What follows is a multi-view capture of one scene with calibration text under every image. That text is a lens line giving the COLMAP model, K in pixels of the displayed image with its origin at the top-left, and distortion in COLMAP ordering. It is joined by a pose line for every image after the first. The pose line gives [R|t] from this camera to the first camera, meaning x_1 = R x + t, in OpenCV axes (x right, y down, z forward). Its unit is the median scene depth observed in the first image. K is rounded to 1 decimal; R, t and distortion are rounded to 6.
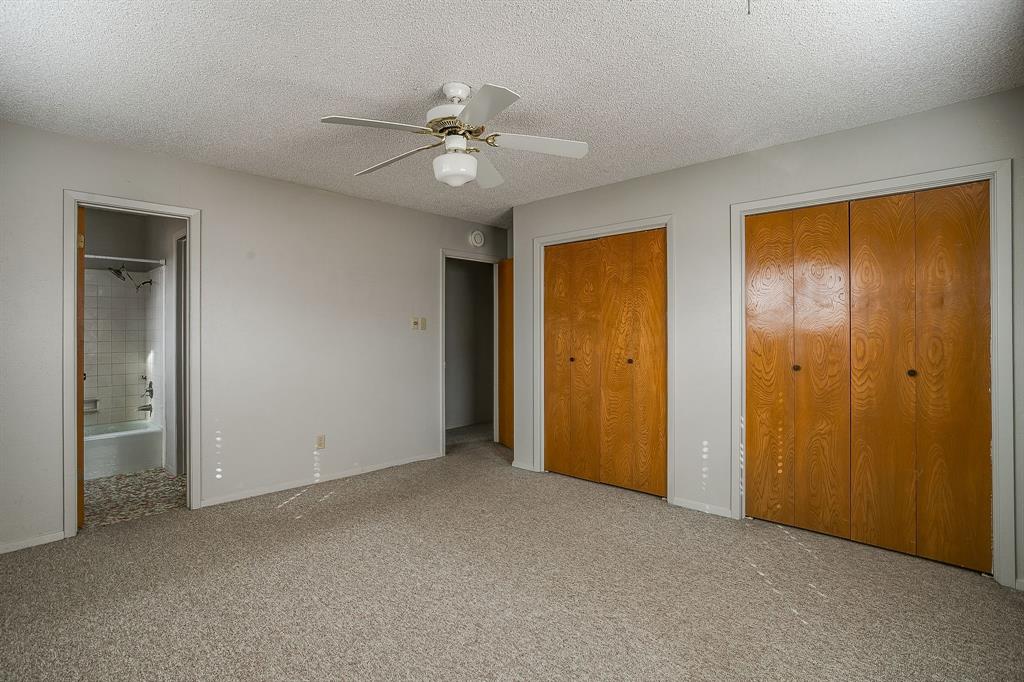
lens RADIAL K [[499.6, 0, 512.0], [0, 499.6, 341.0], [0, 0, 1]] dist [-0.040501, 0.030629]
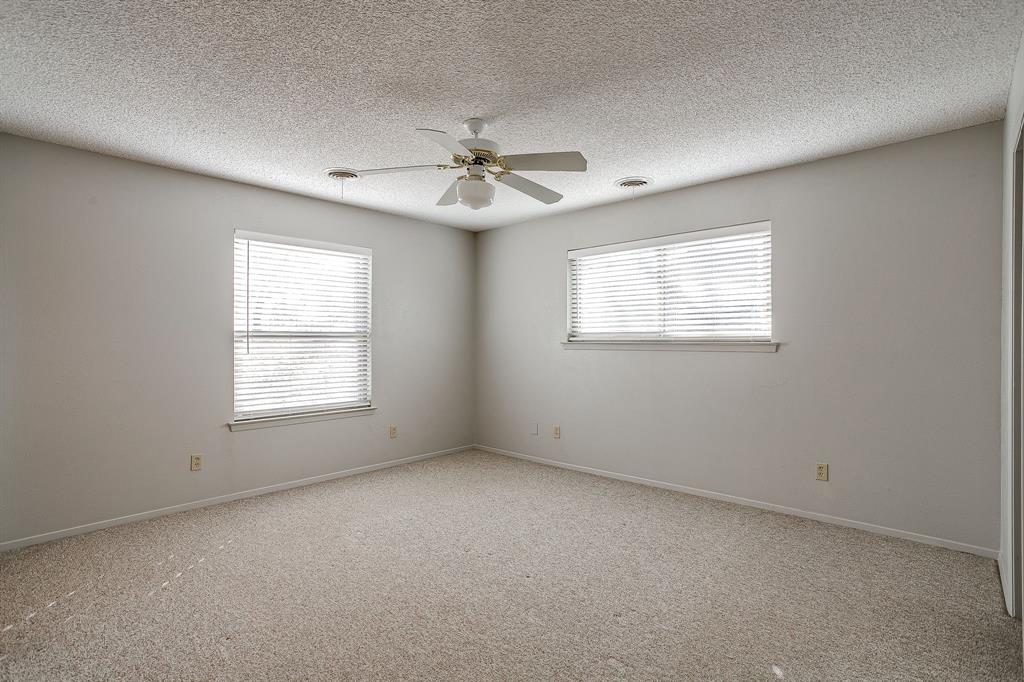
lens RADIAL K [[499.6, 0, 512.0], [0, 499.6, 341.0], [0, 0, 1]] dist [-0.040501, 0.030629]
pose [[-0.999924, 0.003356, -0.011850, -0.174930], [0.003156, 0.999852, 0.016905, -0.026619], [0.011905, 0.016866, -0.999787, 2.035446]]
